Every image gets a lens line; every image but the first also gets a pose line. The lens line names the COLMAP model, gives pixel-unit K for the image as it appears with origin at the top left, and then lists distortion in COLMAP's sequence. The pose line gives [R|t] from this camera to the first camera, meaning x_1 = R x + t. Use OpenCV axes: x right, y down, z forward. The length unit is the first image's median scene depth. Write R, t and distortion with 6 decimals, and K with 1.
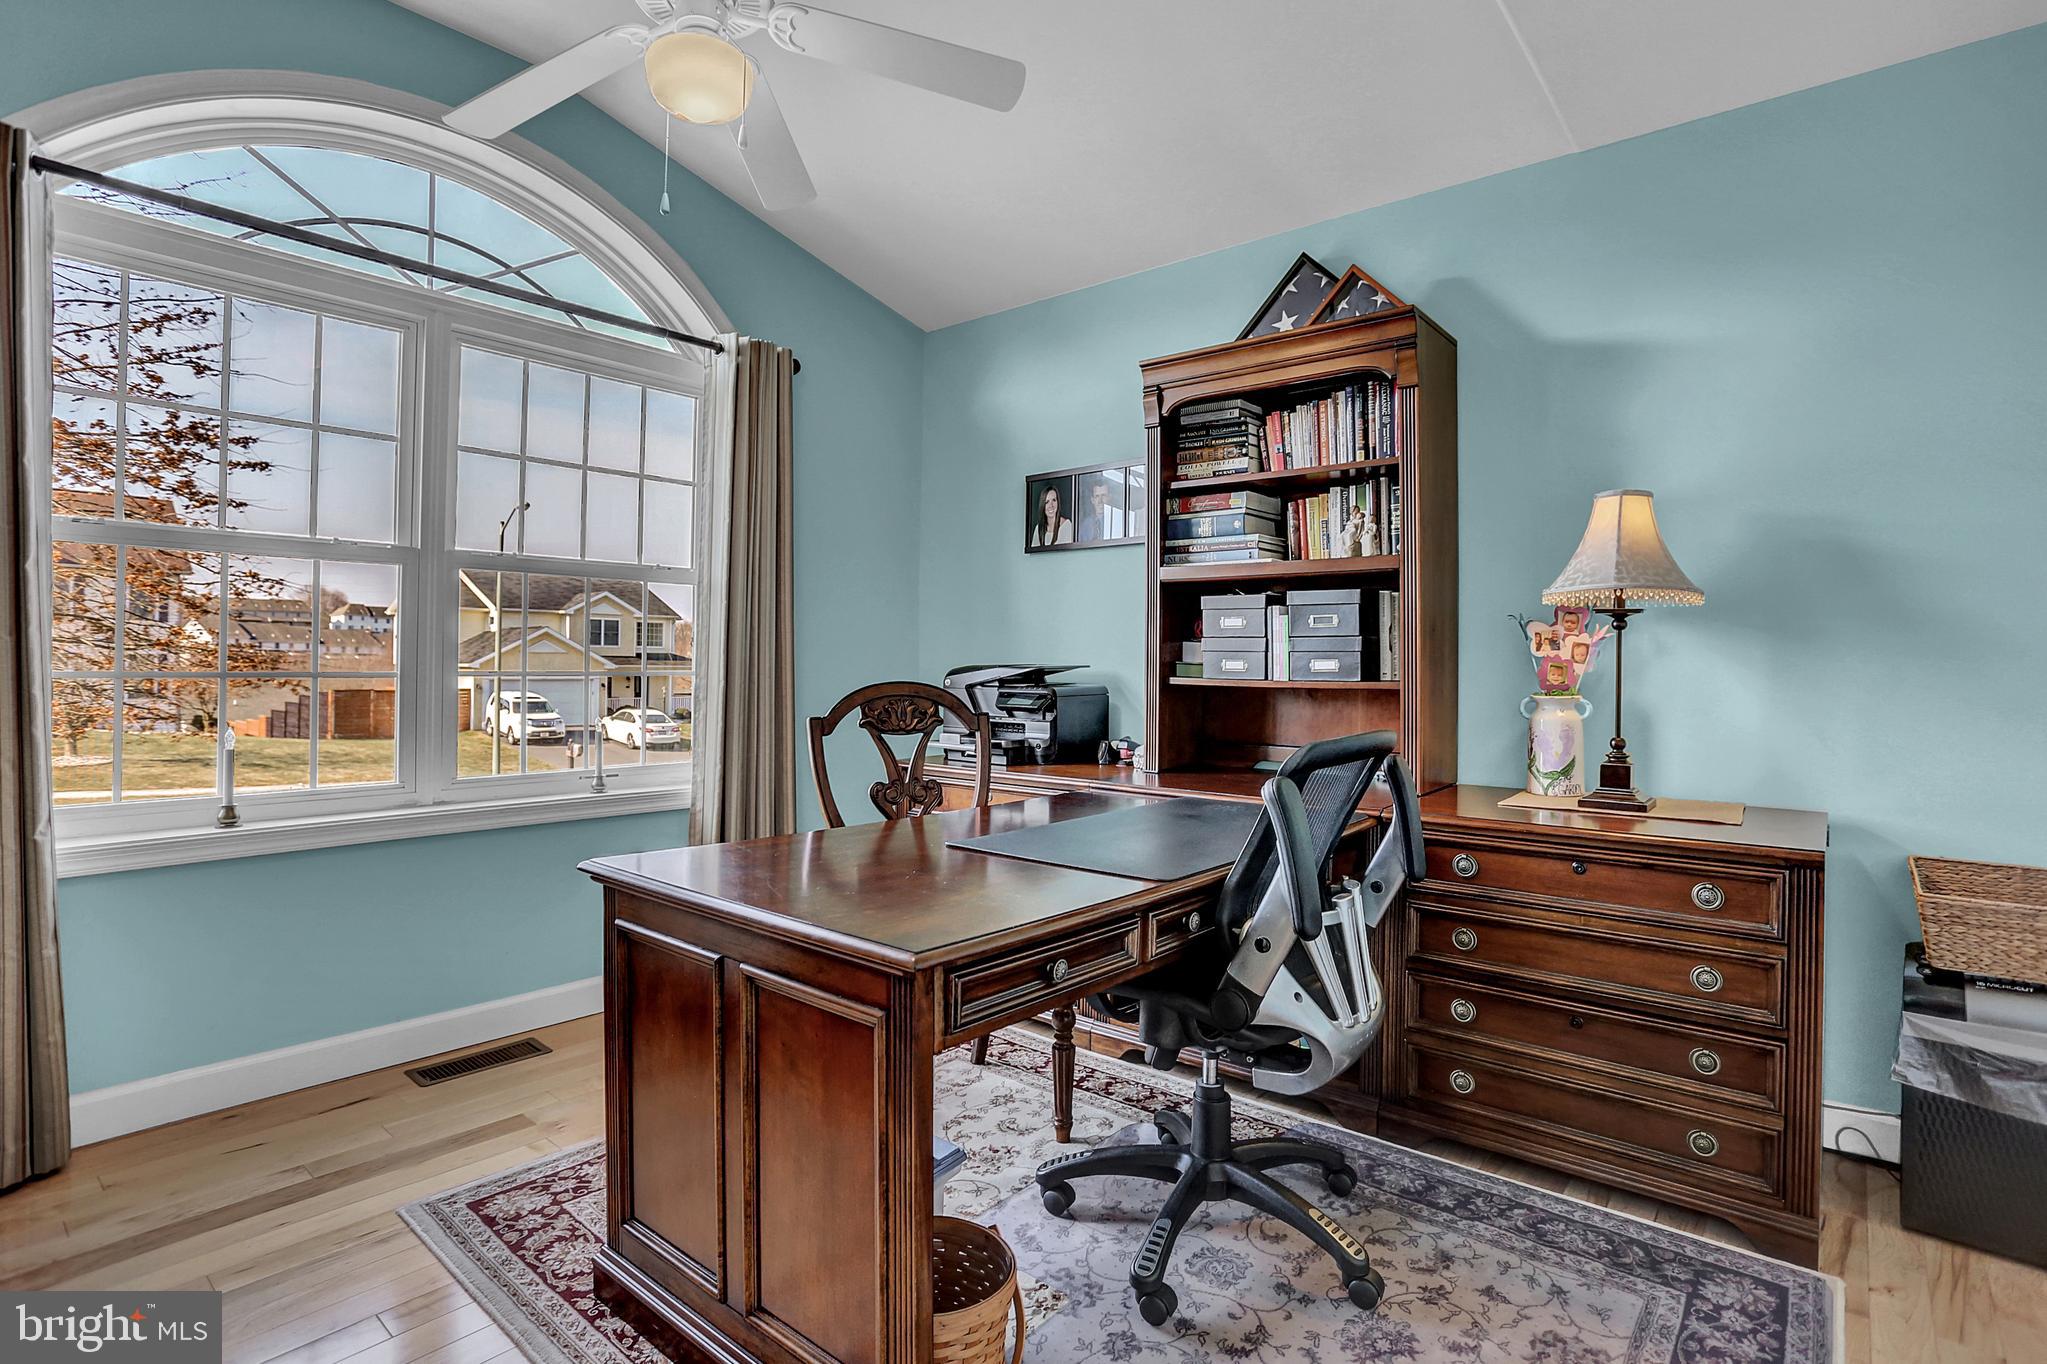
lens RADIAL K [[1037.5, 0, 1017.3], [0, 1037.5, 657.9], [0, 0, 1]] dist [-0.085659, 0.043901]
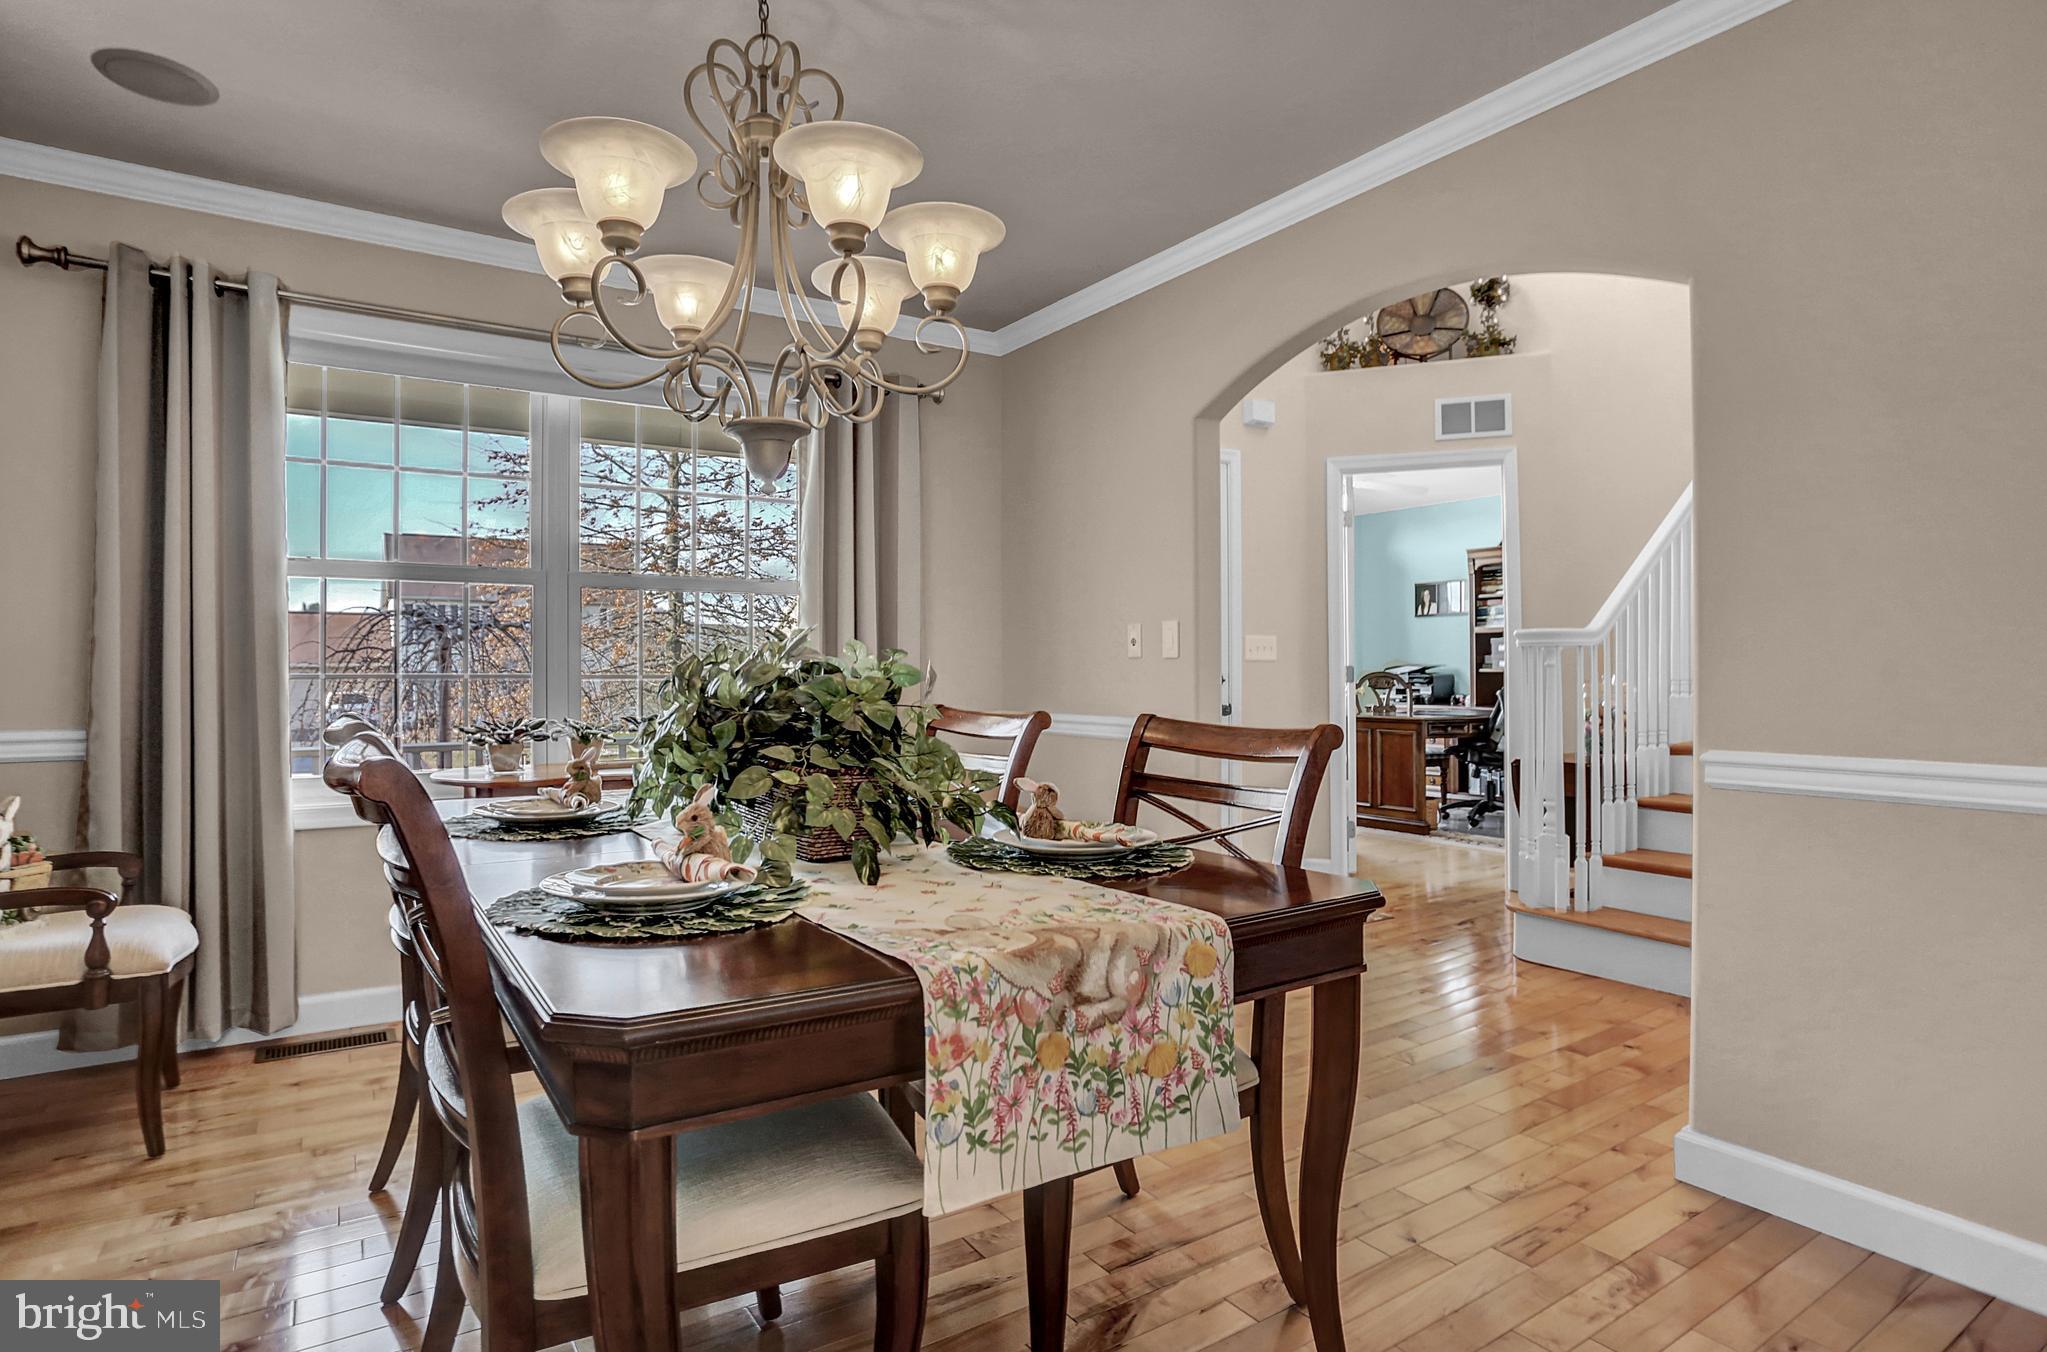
lens RADIAL K [[1027.5, 0, 1034.1], [0, 1027.5, 664.6], [0, 0, 1]] dist [-0.061664, 0.000697]
pose [[0.958113, -0.014485, -0.286023, -0.180085], [0.014841, 0.999889, -0.000924, -0.006246], [0.286005, -0.003359, 0.958222, -1.622770]]
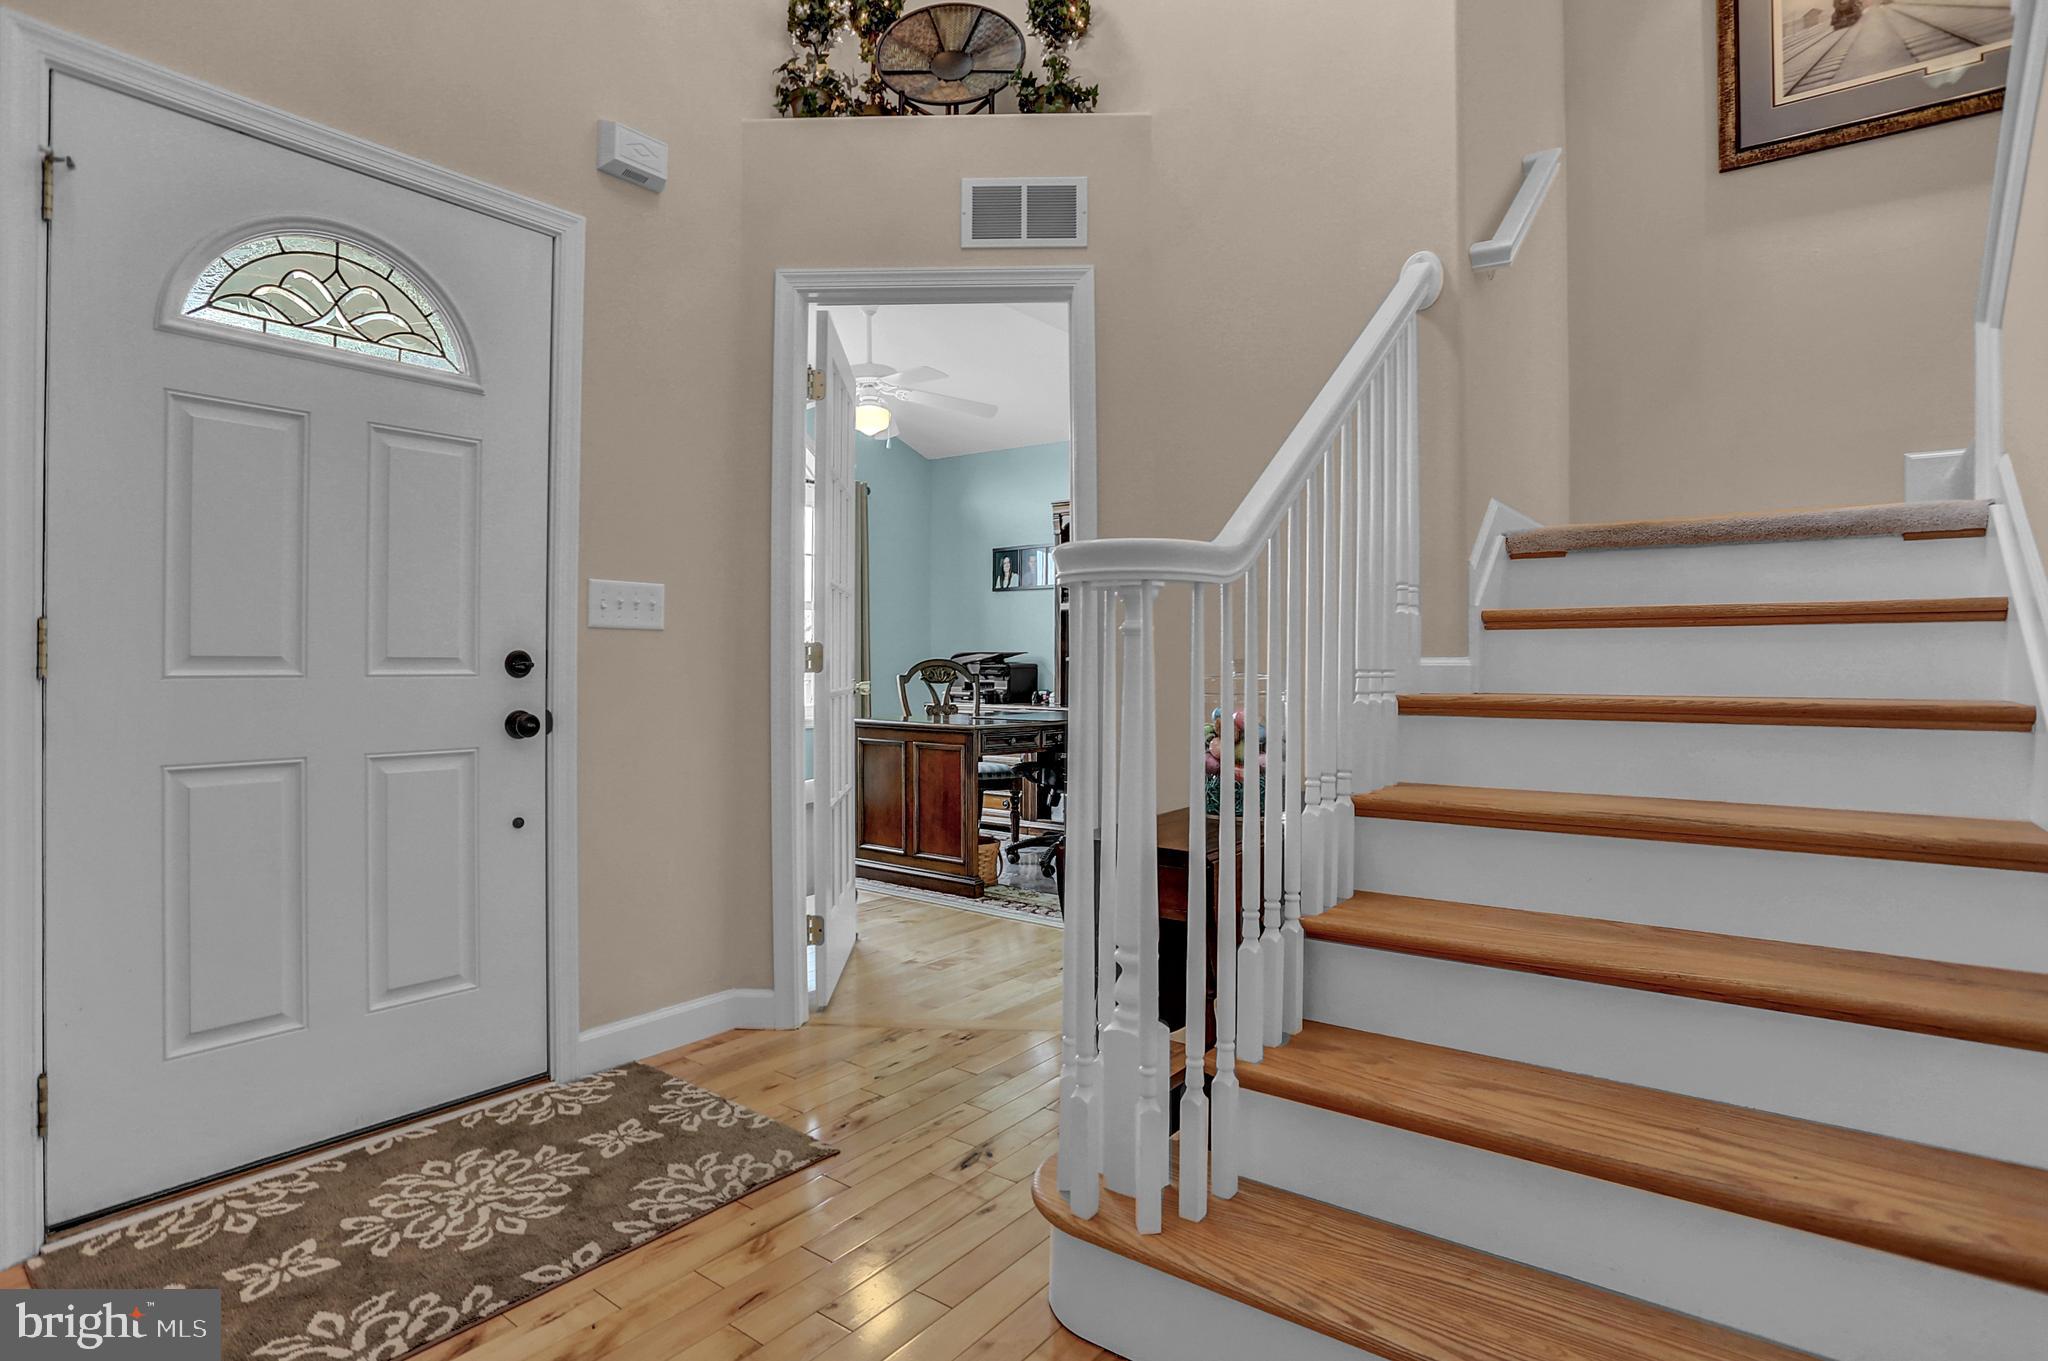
lens RADIAL K [[1038.0, 0, 1017.8], [0, 1038.0, 656.4], [0, 0, 1]] dist [-0.085659, 0.043901]
pose [[0.998804, -0.004007, 0.048736, -0.042392], [0.003918, 0.999990, 0.001919, 0.011114], [-0.048743, -0.001726, 0.998810, -0.933020]]
